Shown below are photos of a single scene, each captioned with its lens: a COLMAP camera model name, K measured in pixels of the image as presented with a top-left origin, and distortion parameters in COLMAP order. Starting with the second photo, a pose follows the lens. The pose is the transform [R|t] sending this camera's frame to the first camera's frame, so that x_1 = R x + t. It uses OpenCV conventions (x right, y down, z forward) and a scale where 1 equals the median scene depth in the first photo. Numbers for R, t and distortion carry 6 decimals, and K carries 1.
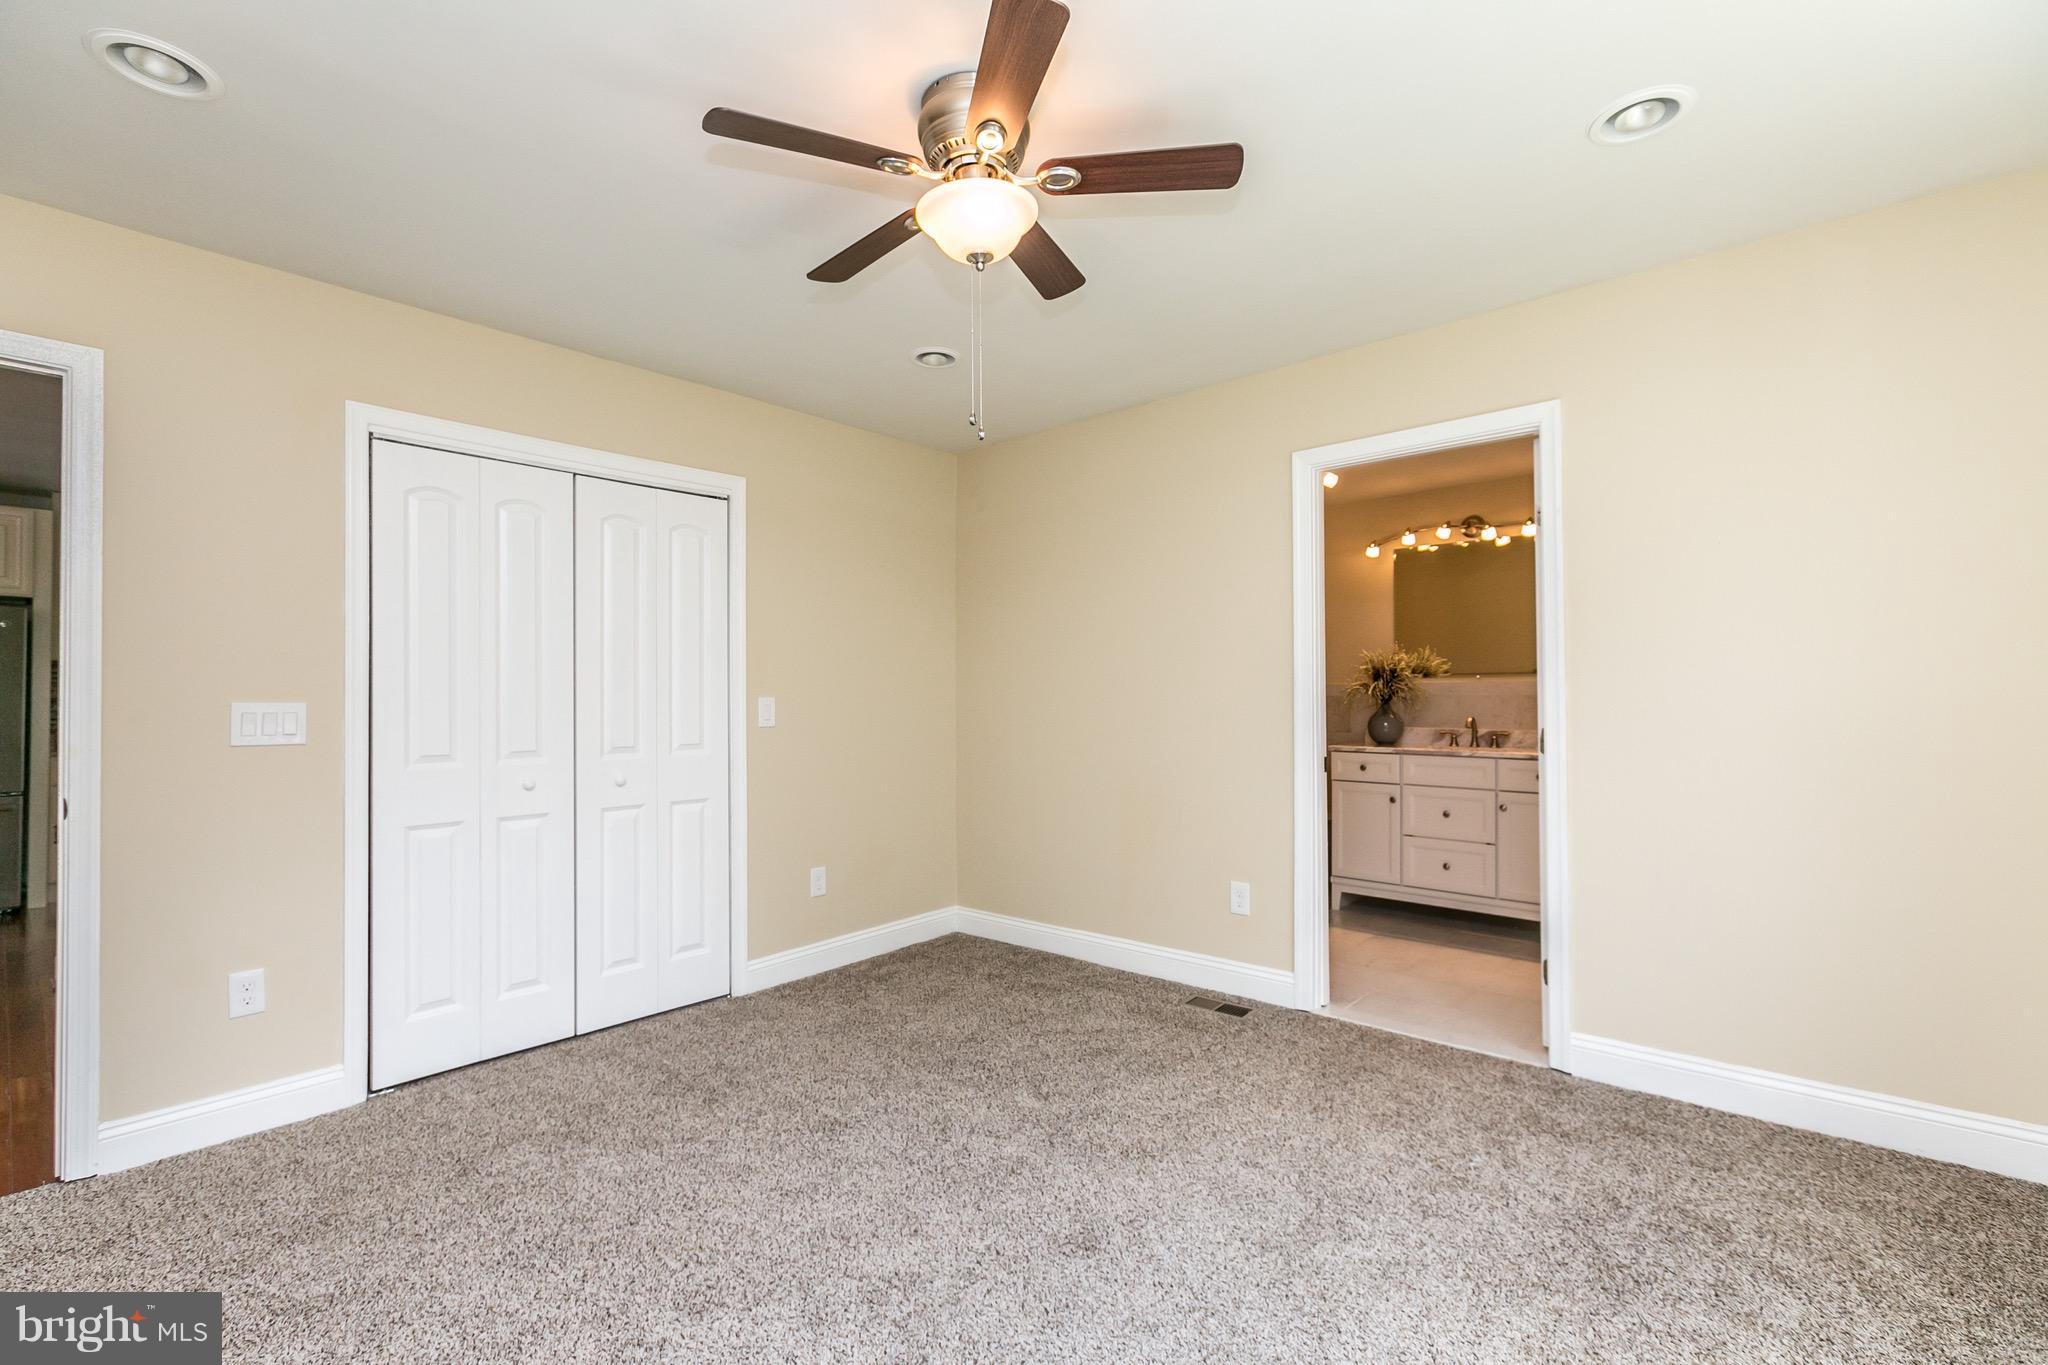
lens RADIAL K [[918.7, 0, 1024.0], [0, 918.7, 682.5], [0, 0, 1]] dist [0.001925, 0.000255]
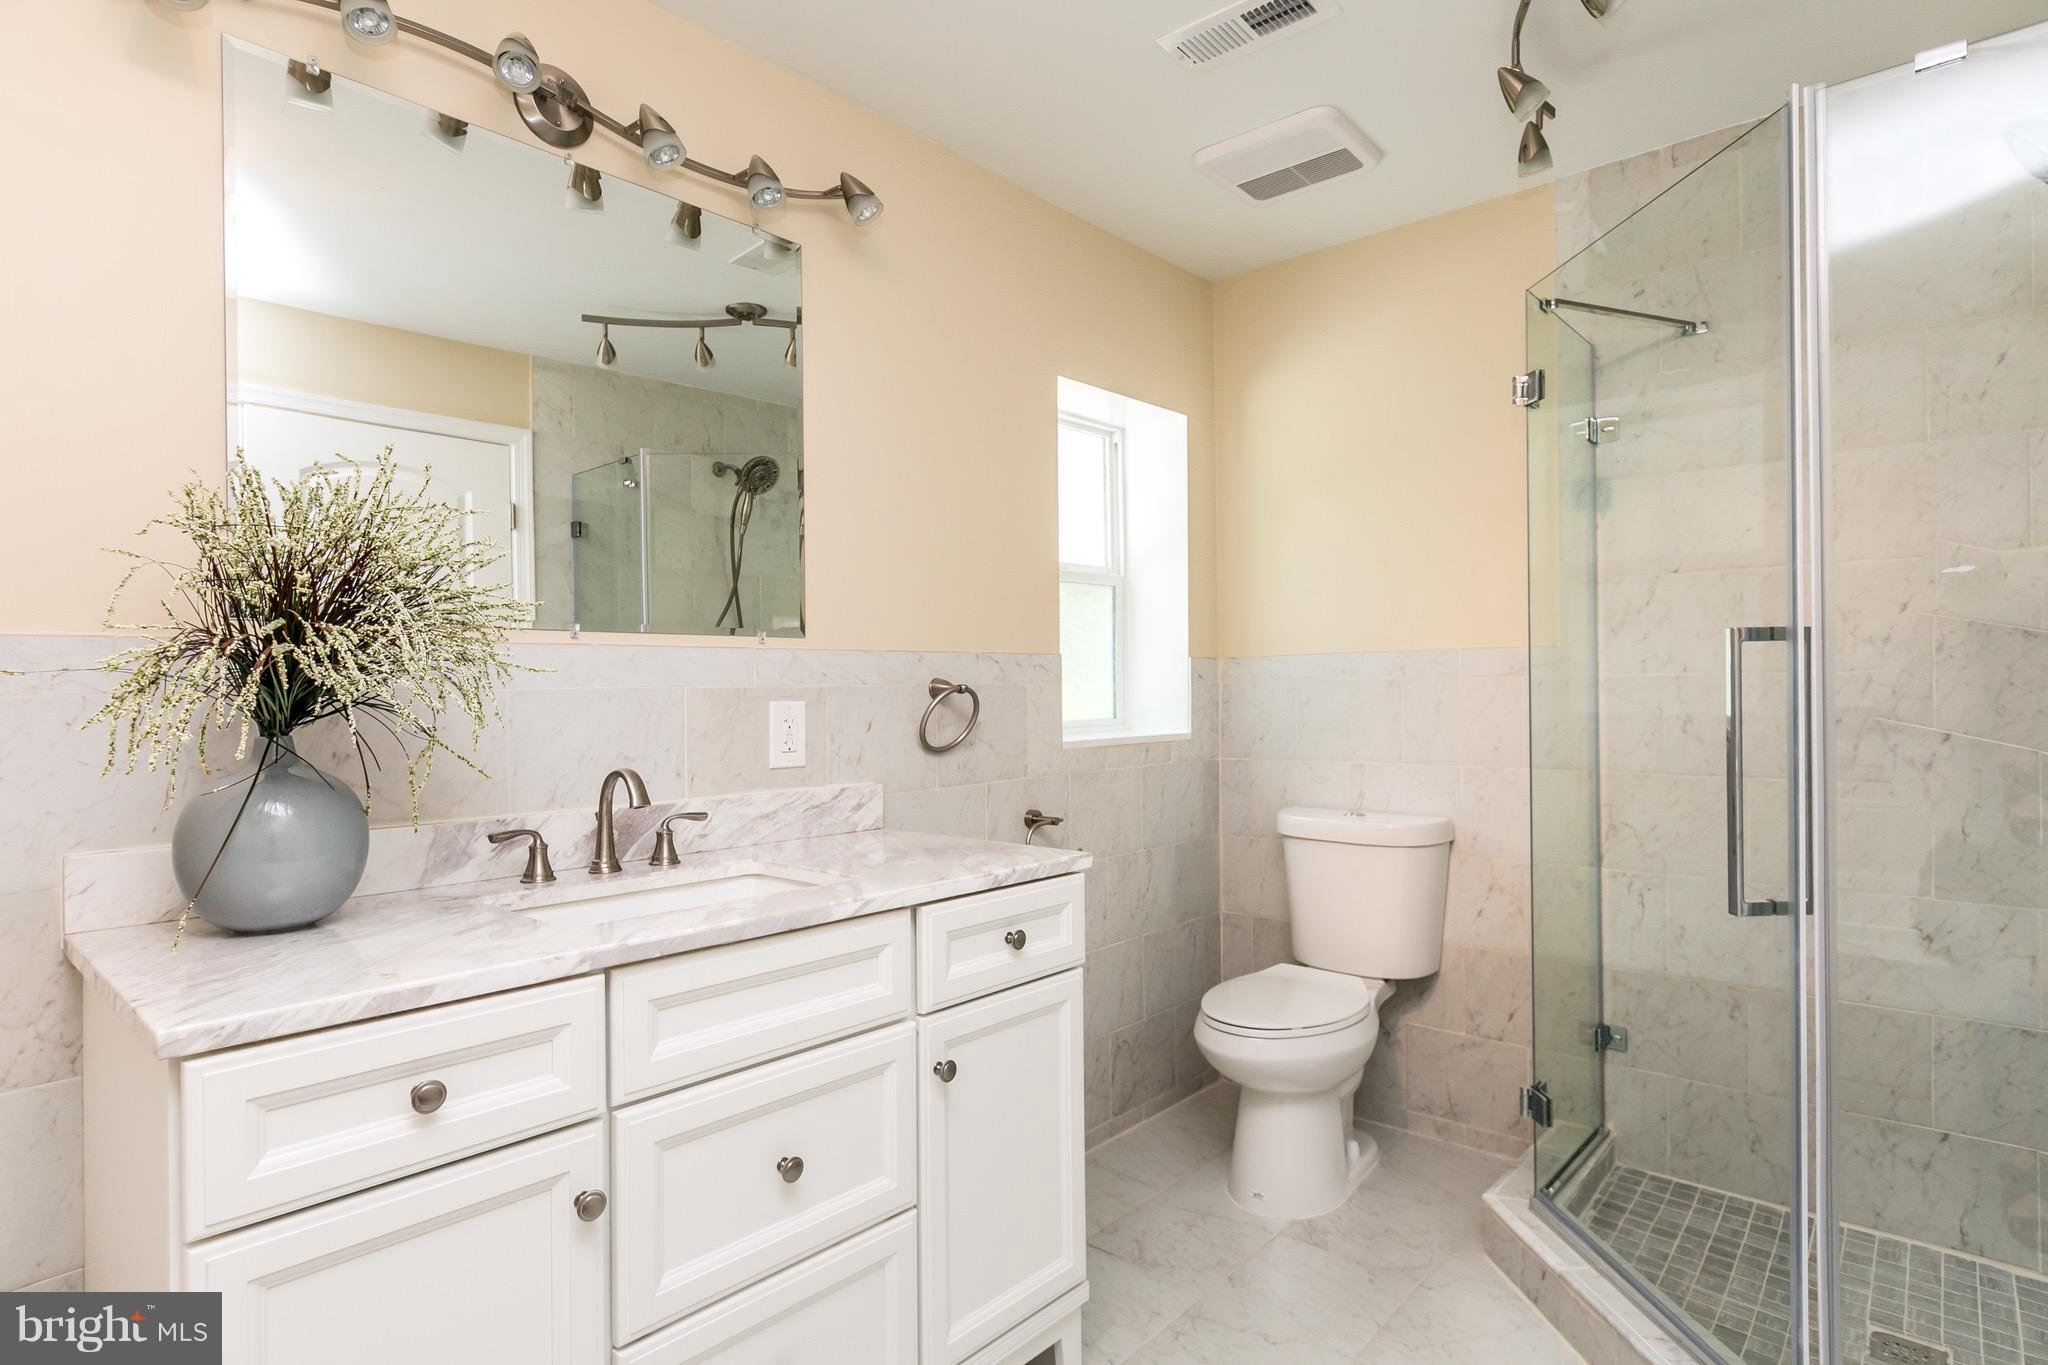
lens RADIAL K [[1077.3, 0, 1024.0], [0, 1077.3, 682.5], [0, 0, 1]] dist [0.033236, -0.000038]
pose [[-0.004228, 0.005676, 0.999975, 0.153983], [-0.004104, 0.999975, -0.005693, 0.012034], [-0.999983, -0.004128, -0.004205, 0.876201]]
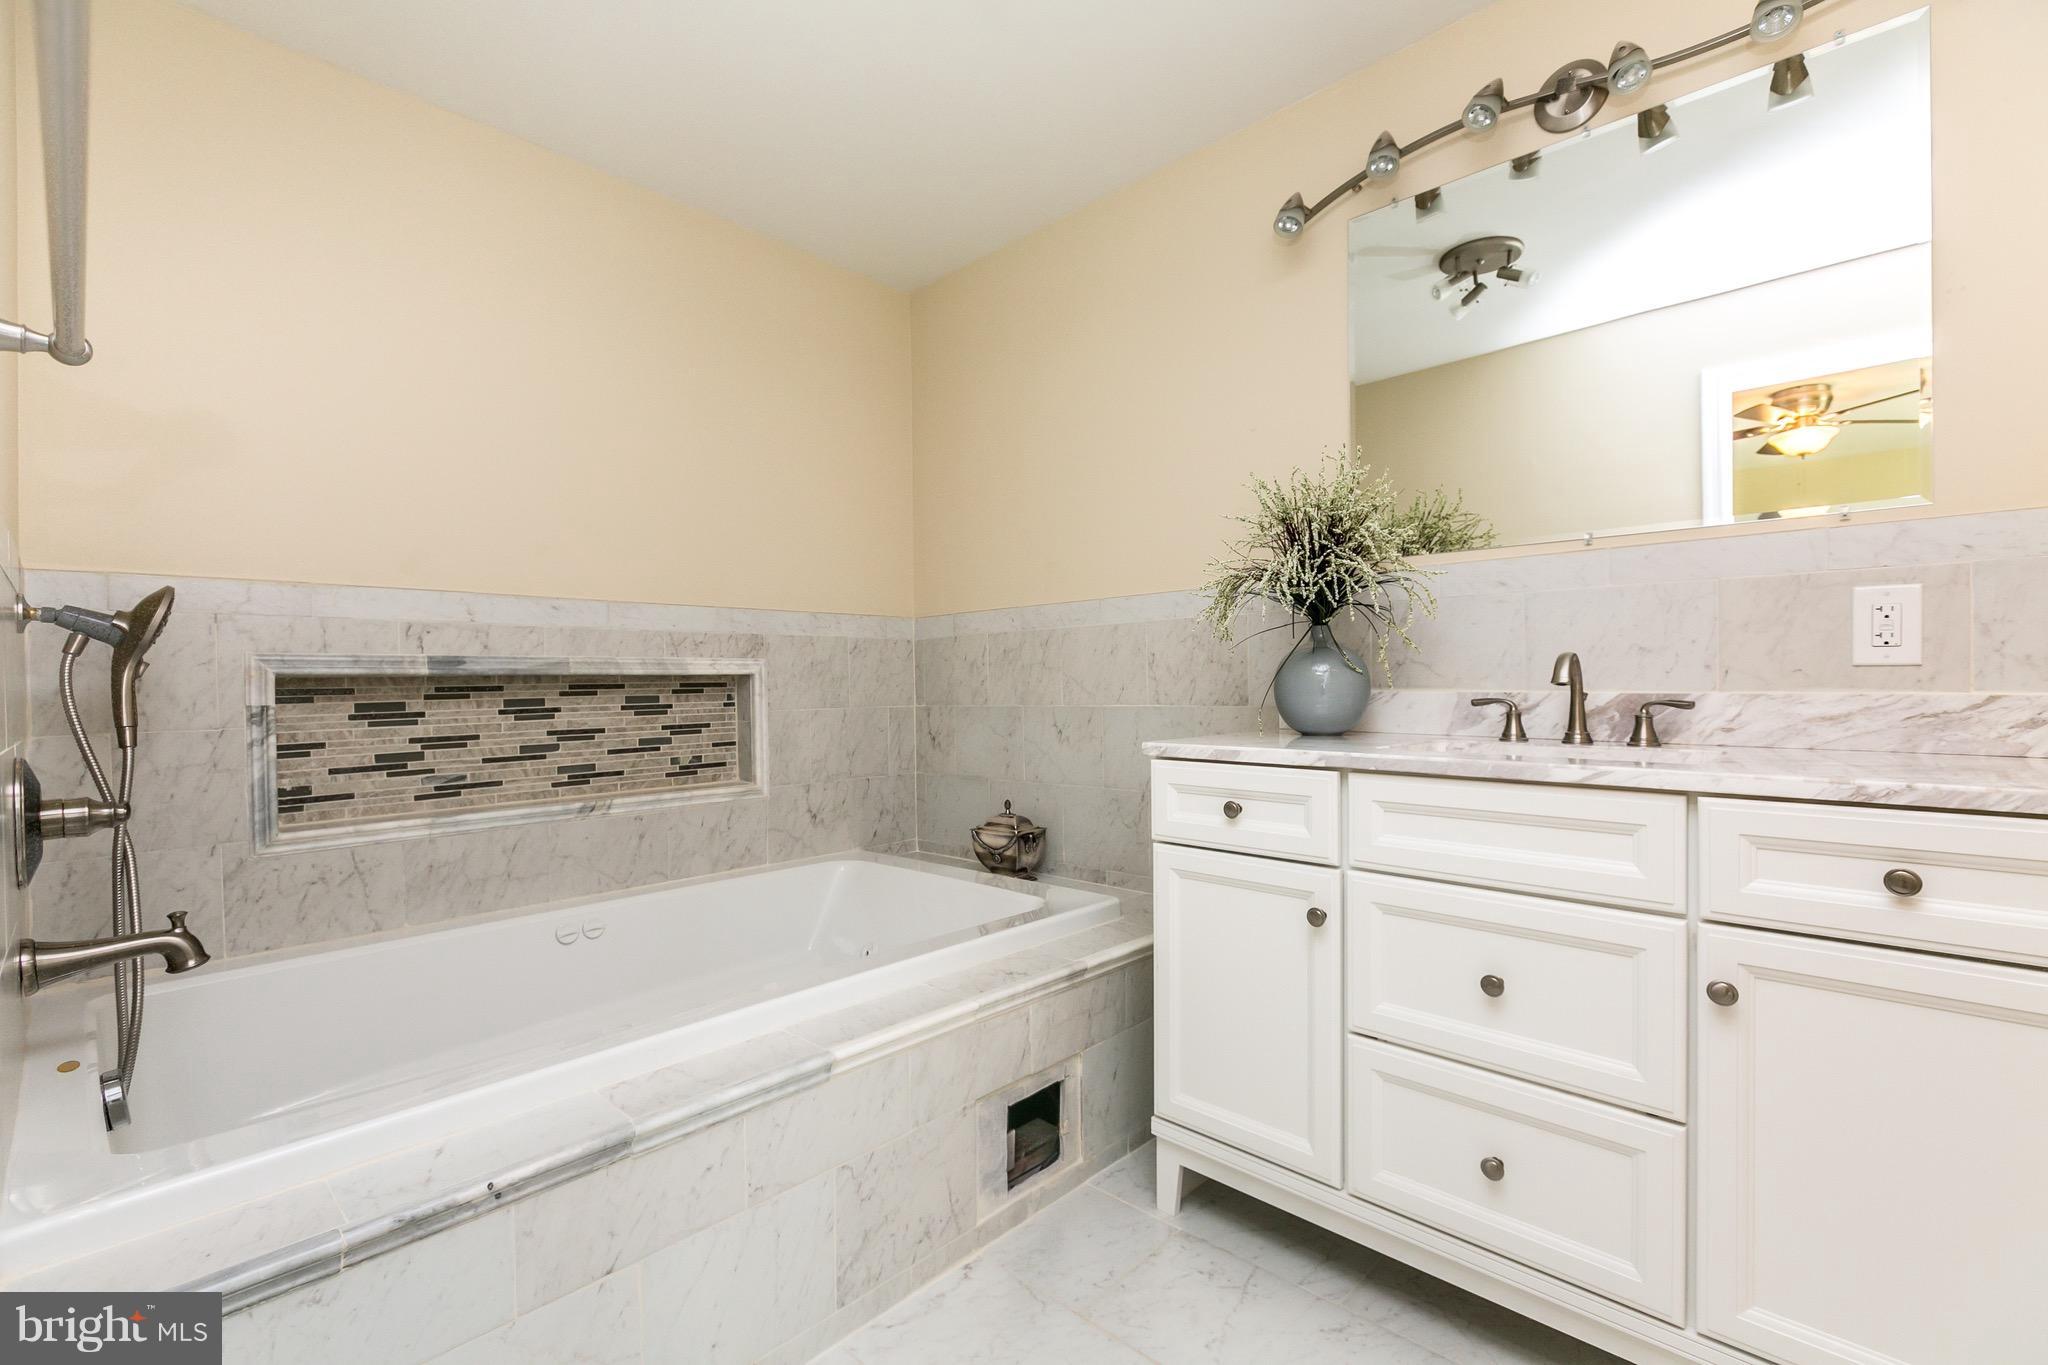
lens RADIAL K [[928.9, 0, 1017.3], [0, 928.9, 692.3], [0, 0, 1]] dist [0.000357, 0.000126]
pose [[0.999584, -0.005474, -0.028326, 0.300668], [0.006165, 0.999684, 0.024373, 0.042146], [0.028184, -0.024537, 0.999302, 0.664826]]
